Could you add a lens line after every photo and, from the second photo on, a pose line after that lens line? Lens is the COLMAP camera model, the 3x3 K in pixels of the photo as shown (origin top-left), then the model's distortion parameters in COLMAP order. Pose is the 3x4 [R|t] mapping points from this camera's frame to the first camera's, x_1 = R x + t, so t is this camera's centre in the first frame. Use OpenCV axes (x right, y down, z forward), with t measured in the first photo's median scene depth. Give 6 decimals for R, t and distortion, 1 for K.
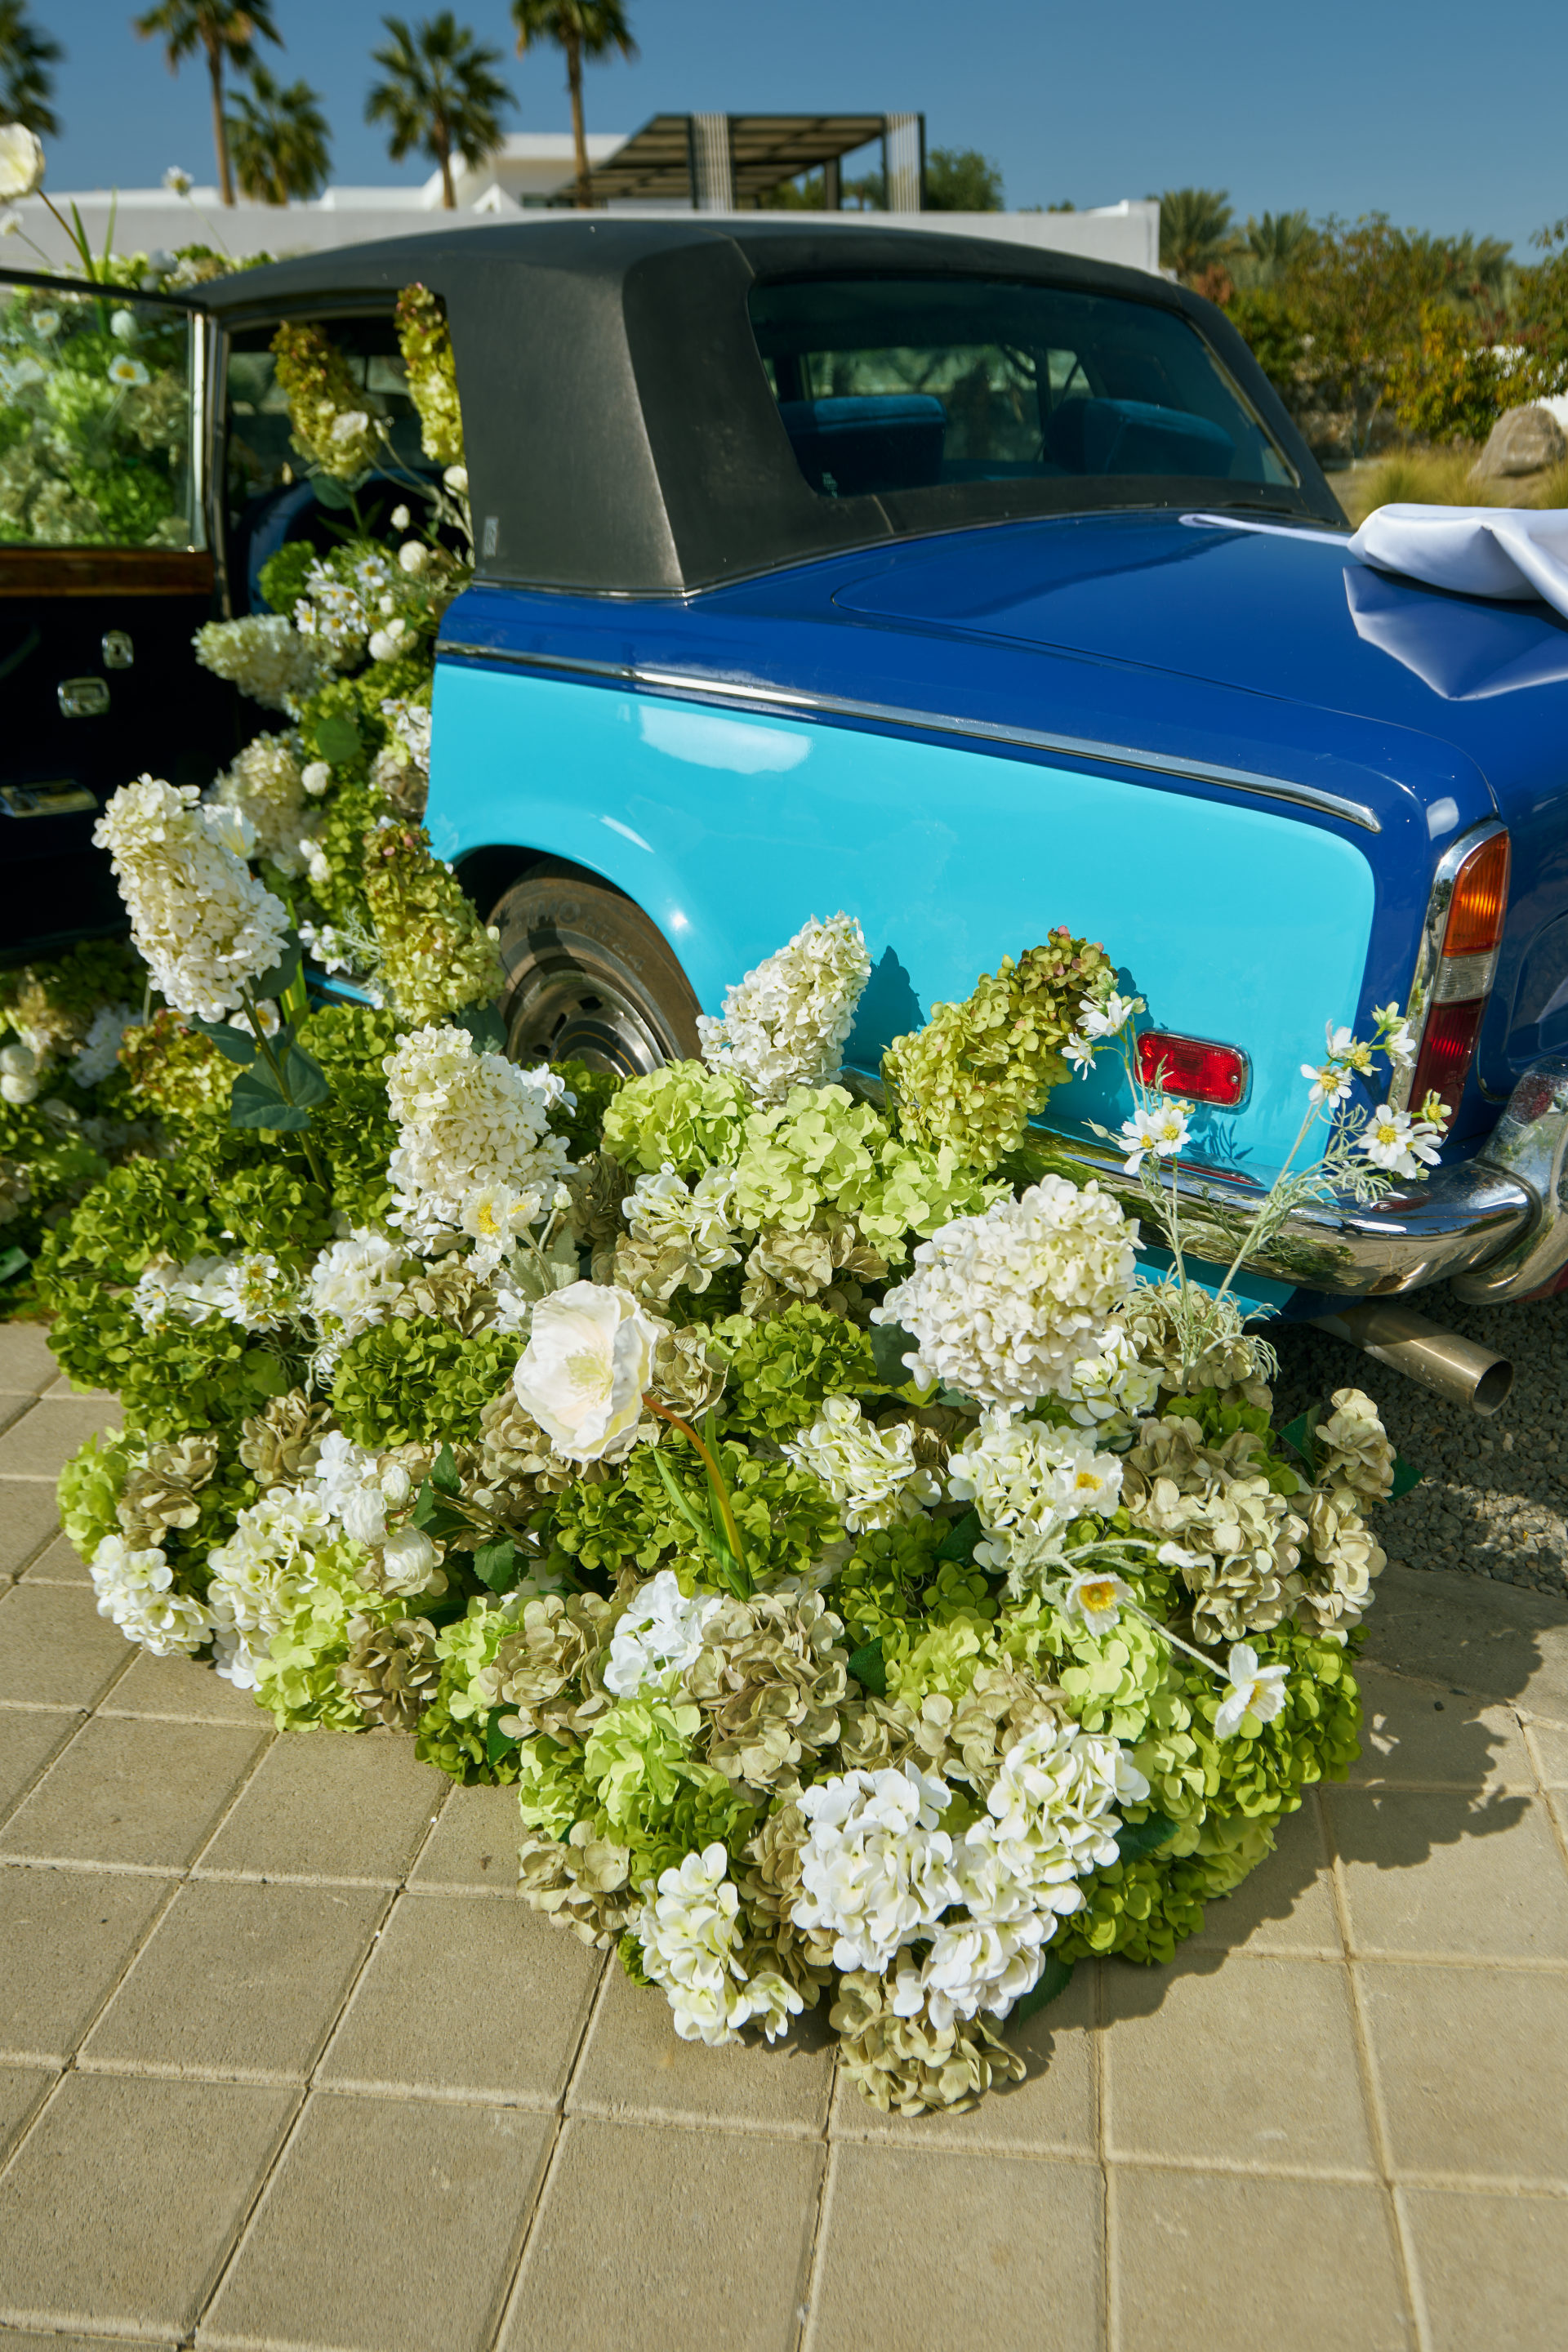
lens RADIAL K [[1762.8, 0, 838.7], [0, 1762.8, 1133.8], [0, 0, 1]] dist [-0.001538, 0.000075]
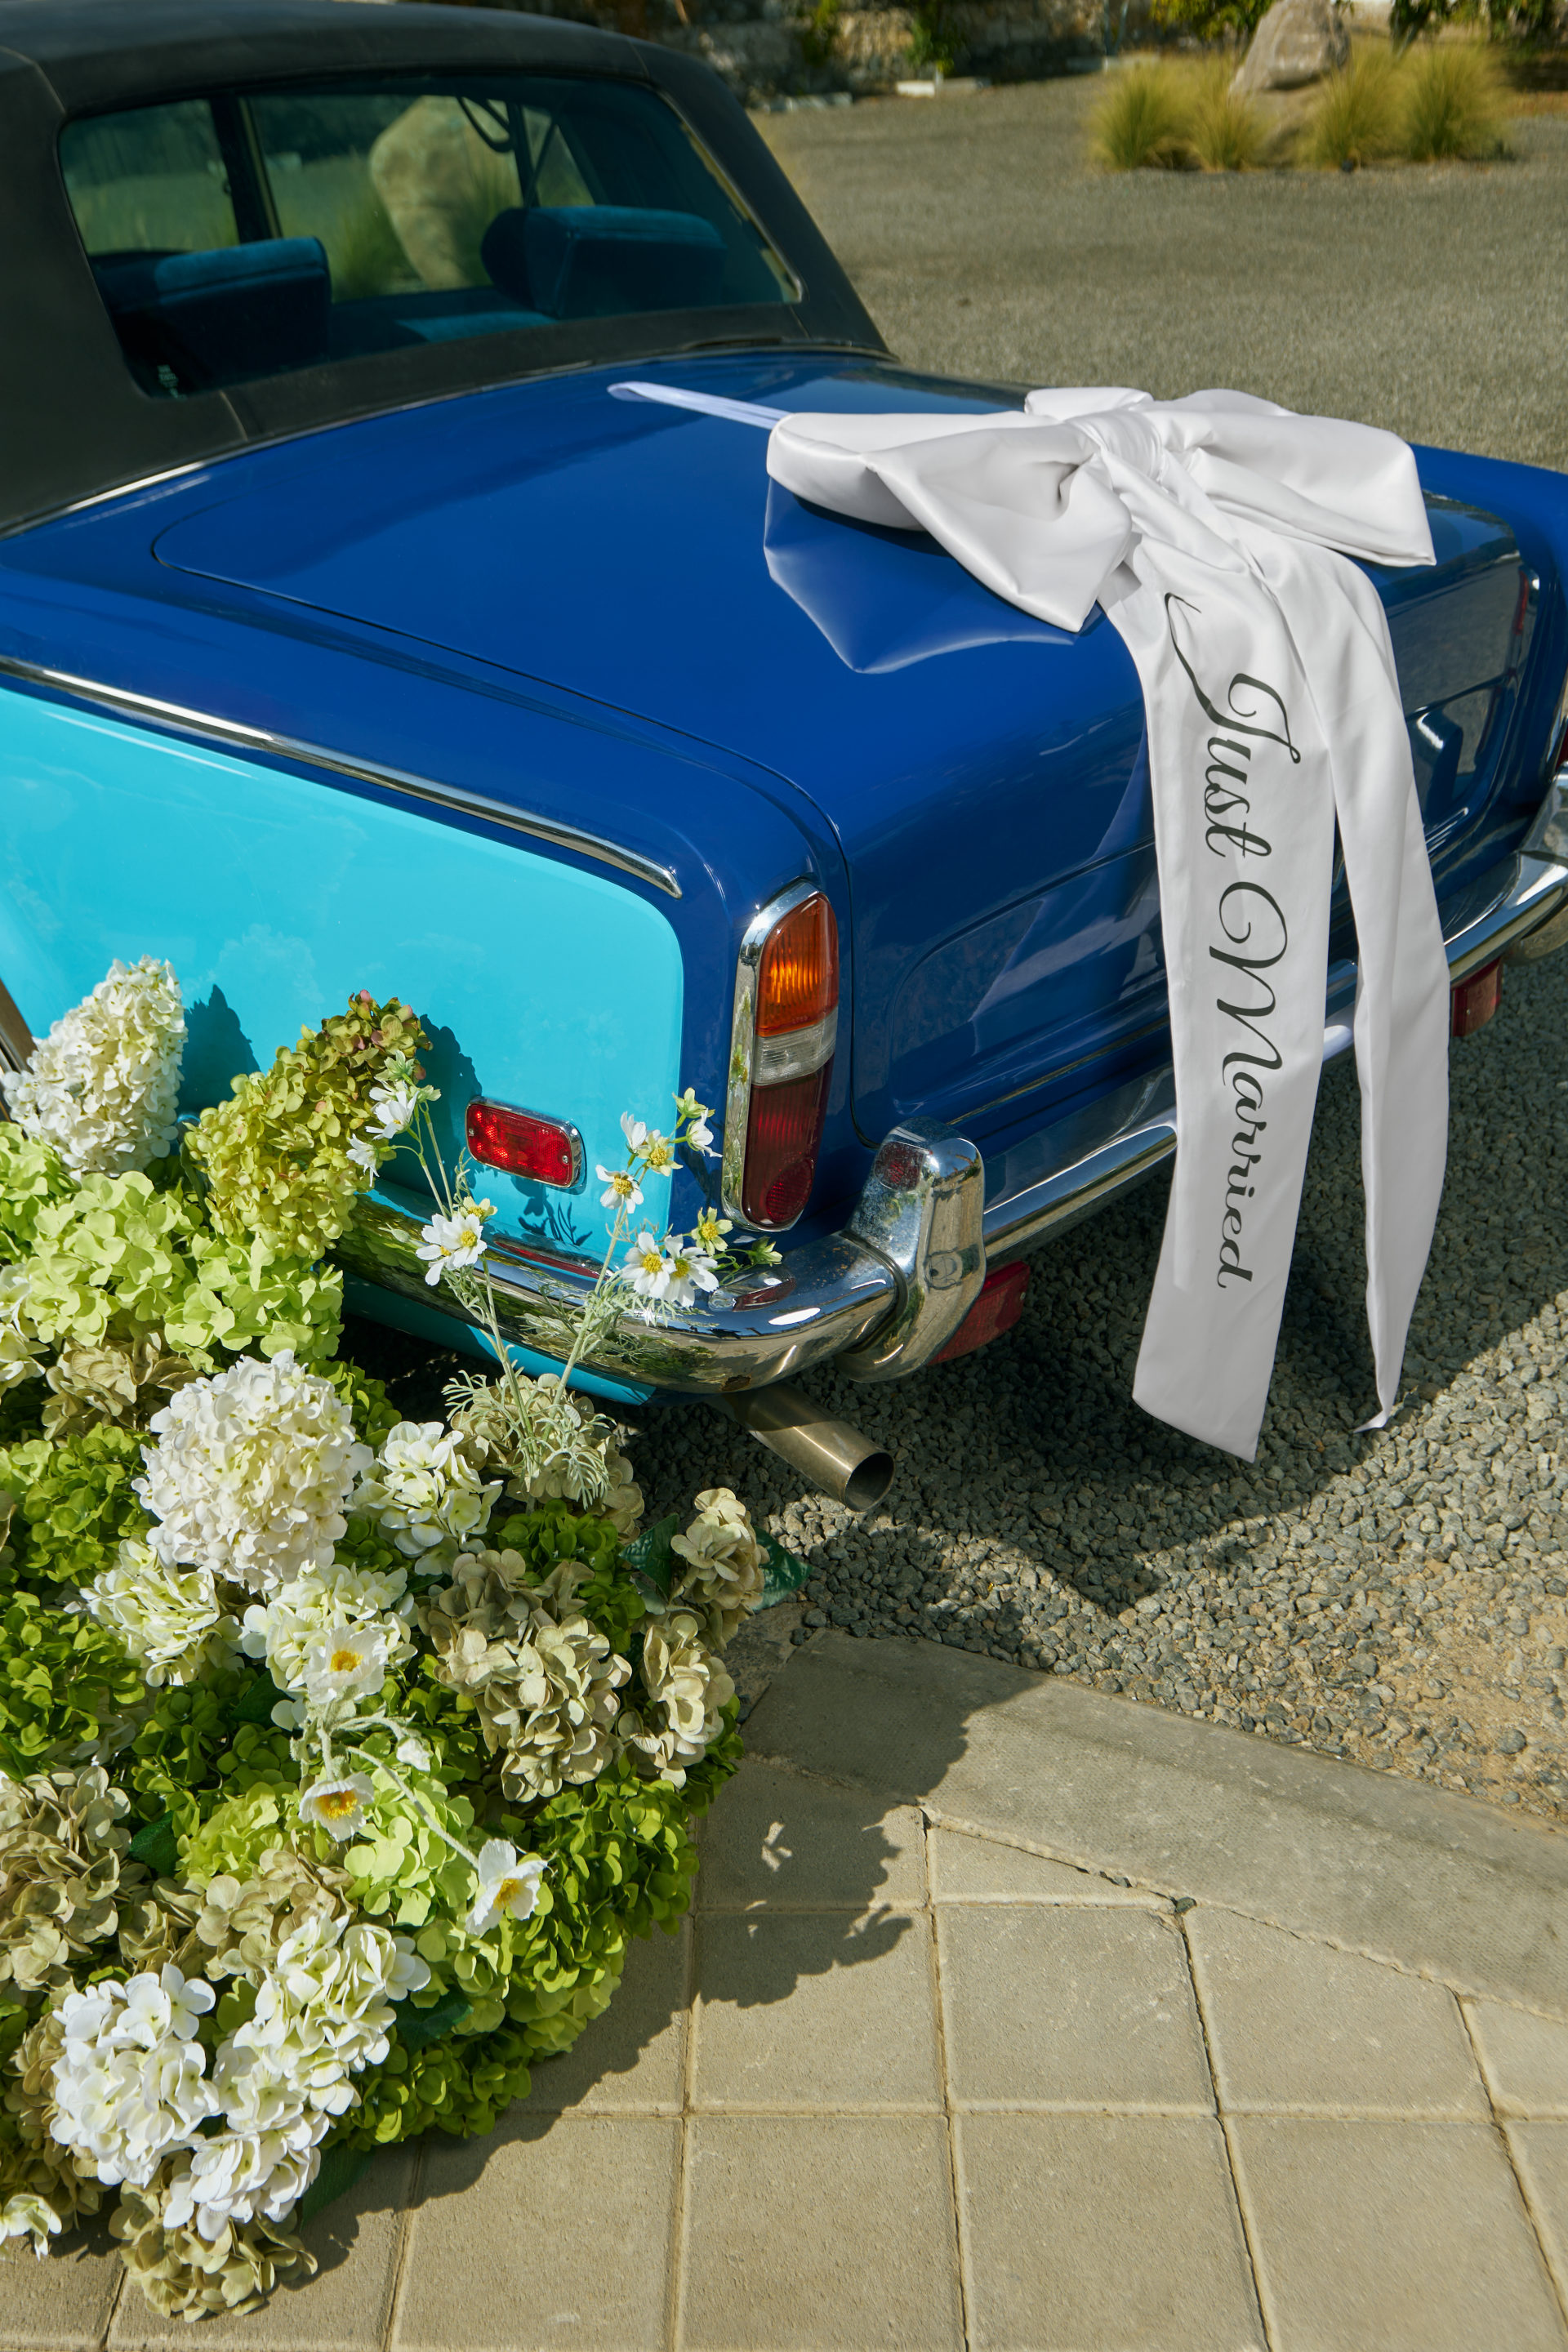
lens RADIAL K [[2136.0, 0, 589.4], [0, 2136.0, 1173.1], [0, 0, 1]] dist [0.001273, -0.010219]
pose [[0.998327, -0.051563, 0.026149, 0.200220], [0.048210, 0.992109, 0.115742, -0.142180], [-0.031910, -0.114288, 0.992935, -0.065024]]
